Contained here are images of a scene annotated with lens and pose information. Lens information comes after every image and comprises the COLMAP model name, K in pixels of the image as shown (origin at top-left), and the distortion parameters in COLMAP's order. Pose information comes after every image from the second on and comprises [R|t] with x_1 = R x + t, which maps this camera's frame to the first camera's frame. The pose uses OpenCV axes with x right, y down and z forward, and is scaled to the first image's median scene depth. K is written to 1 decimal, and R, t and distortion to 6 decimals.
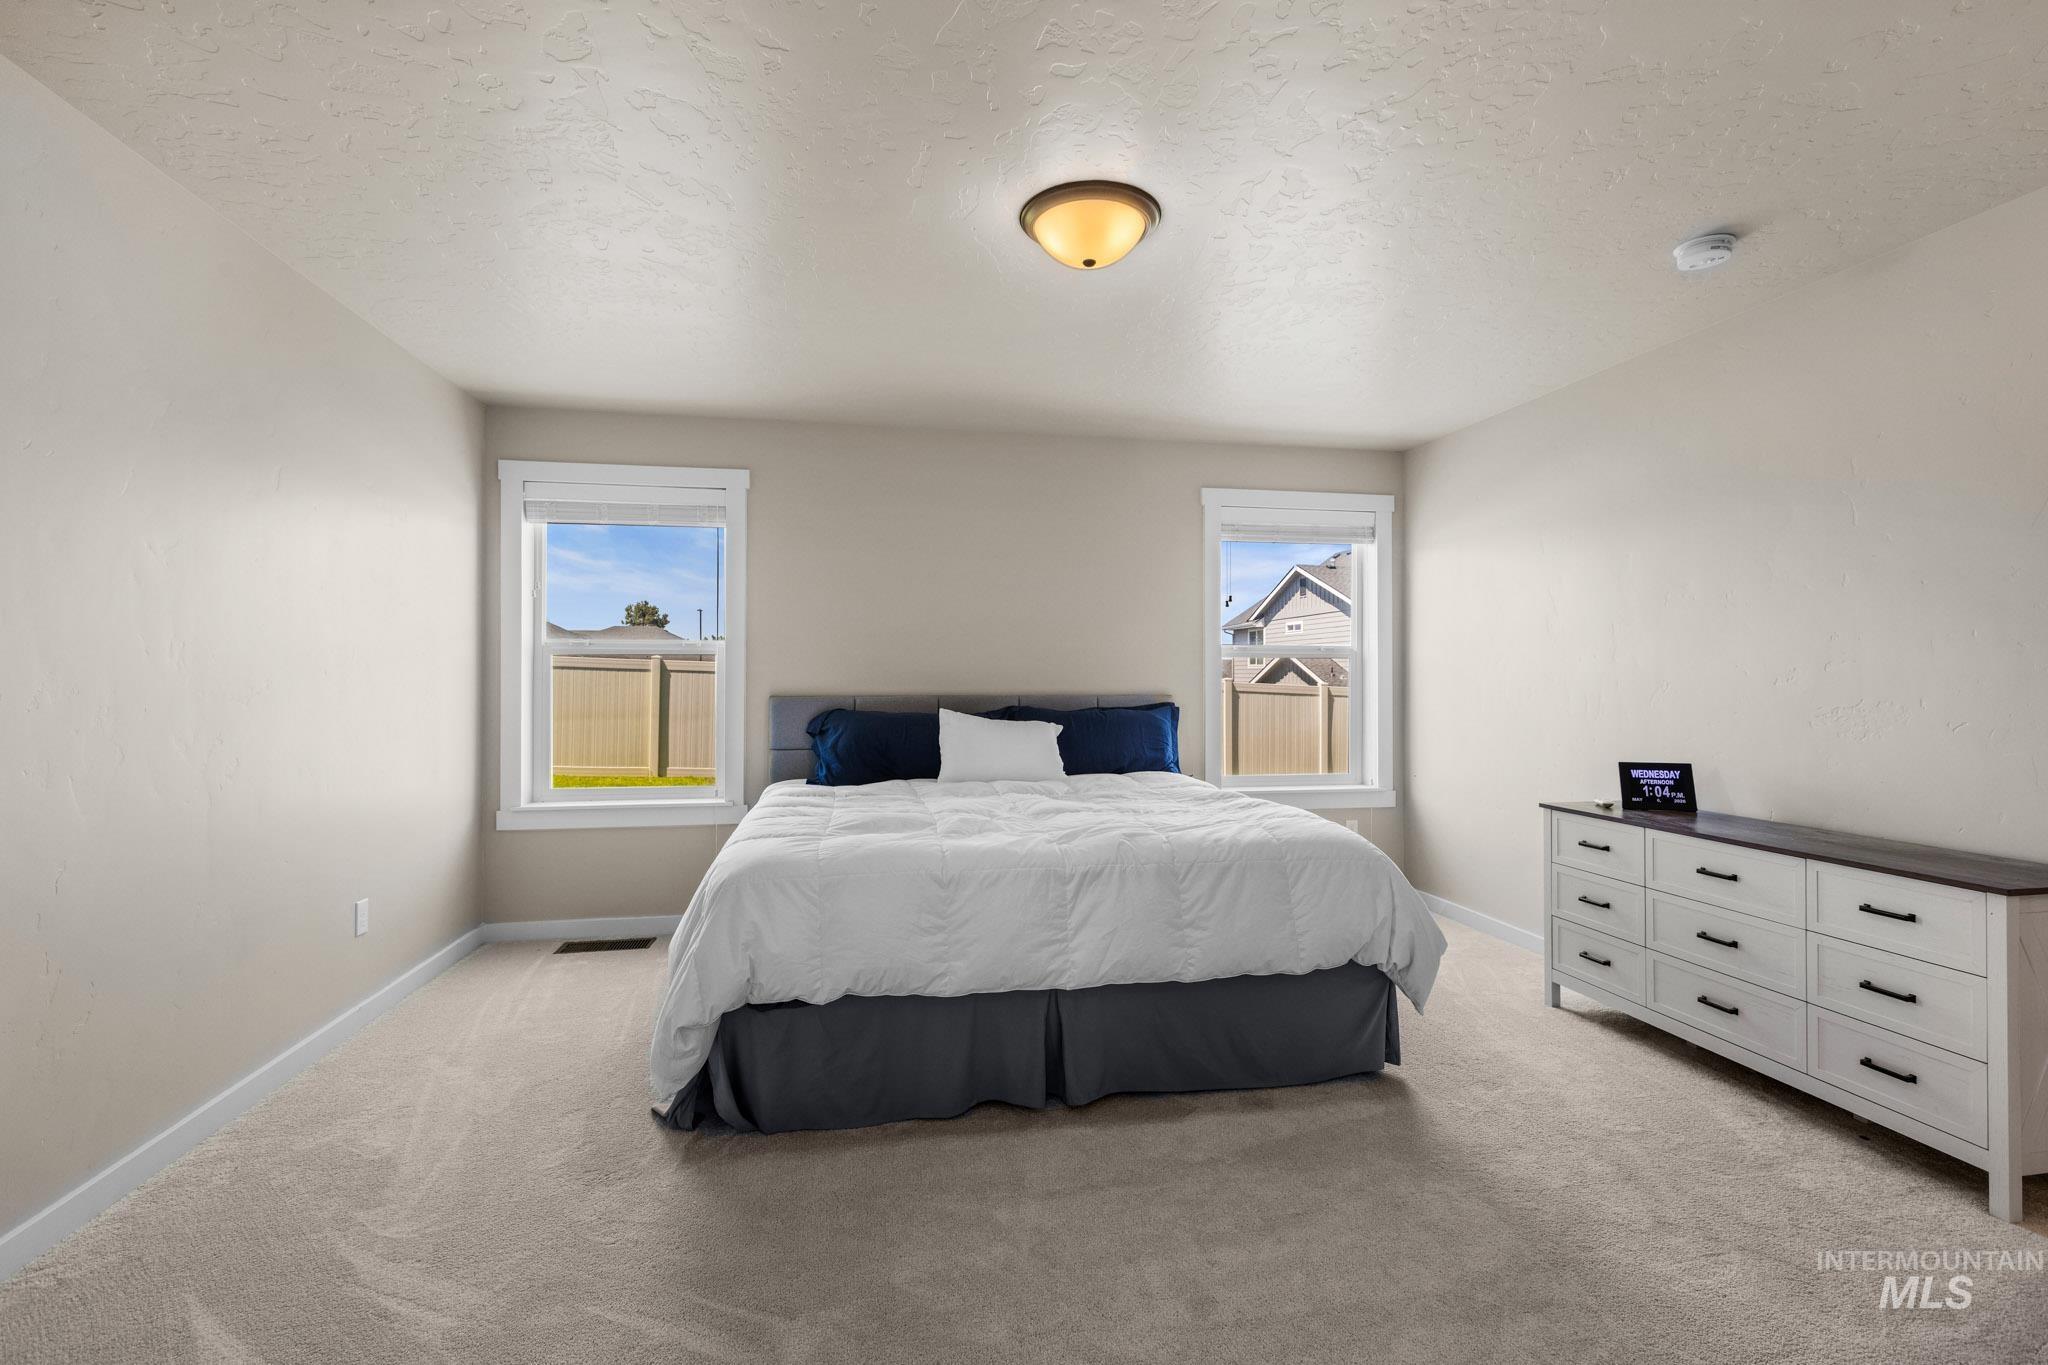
lens RADIAL K [[919.3, 0, 1028.9], [0, 919.3, 675.8], [0, 0, 1]] dist [-0.000184, 0.000322]
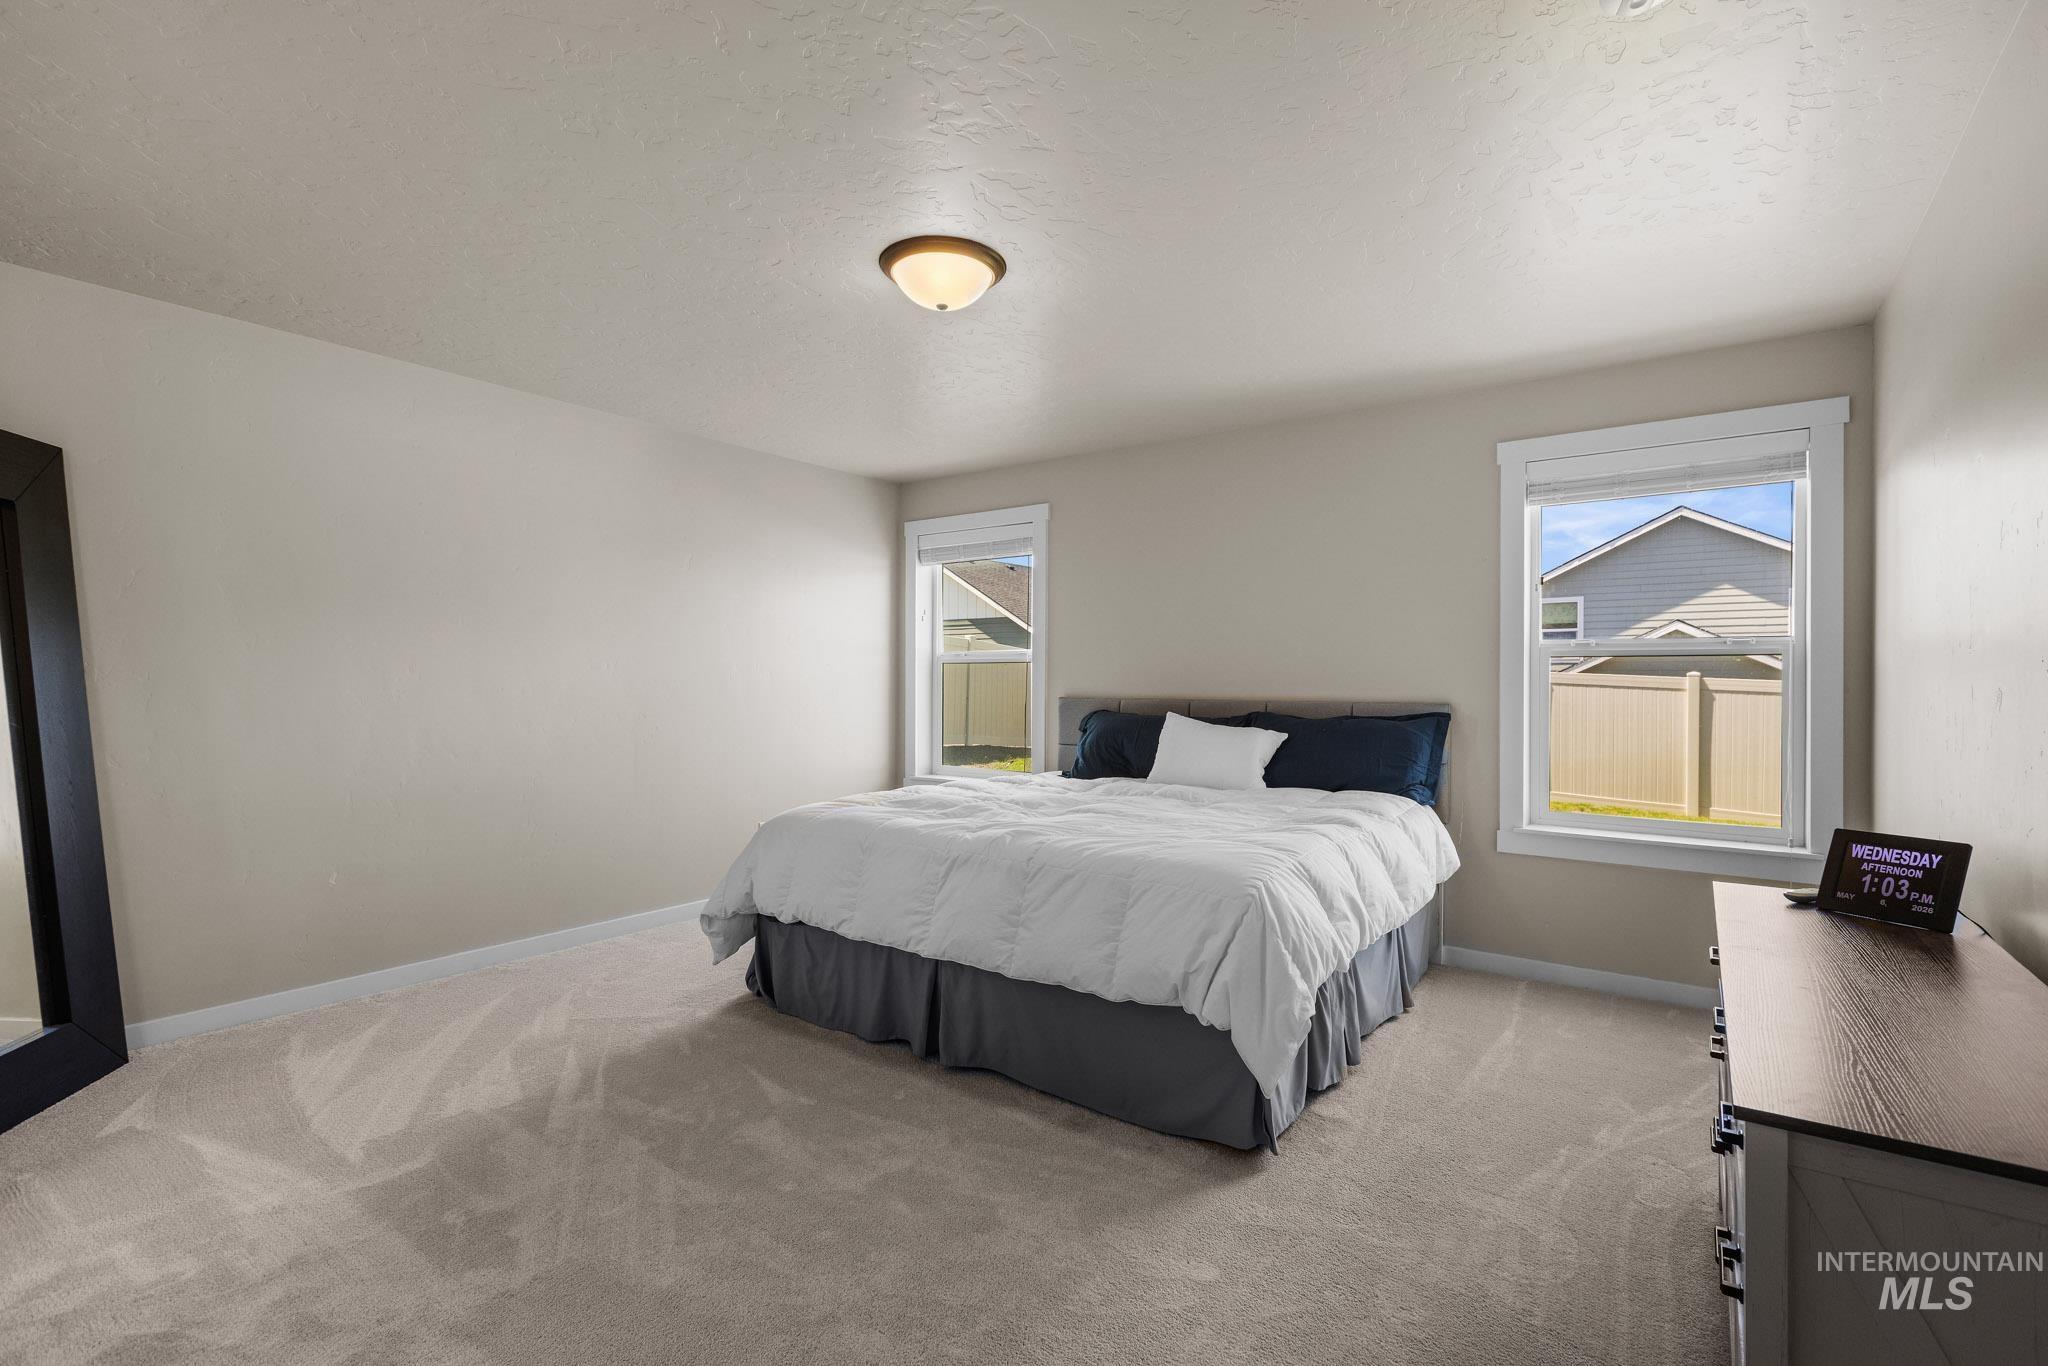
lens RADIAL K [[930.2, 0, 1041.1], [0, 930.2, 686.6], [0, 0, 1]] dist [-0.004178, -0.000299]
pose [[0.690791, 0.005734, -0.723032, 0.649032], [-0.002116, 0.999980, 0.005909, 0.001887], [0.723052, -0.002552, 0.690789, 0.212836]]
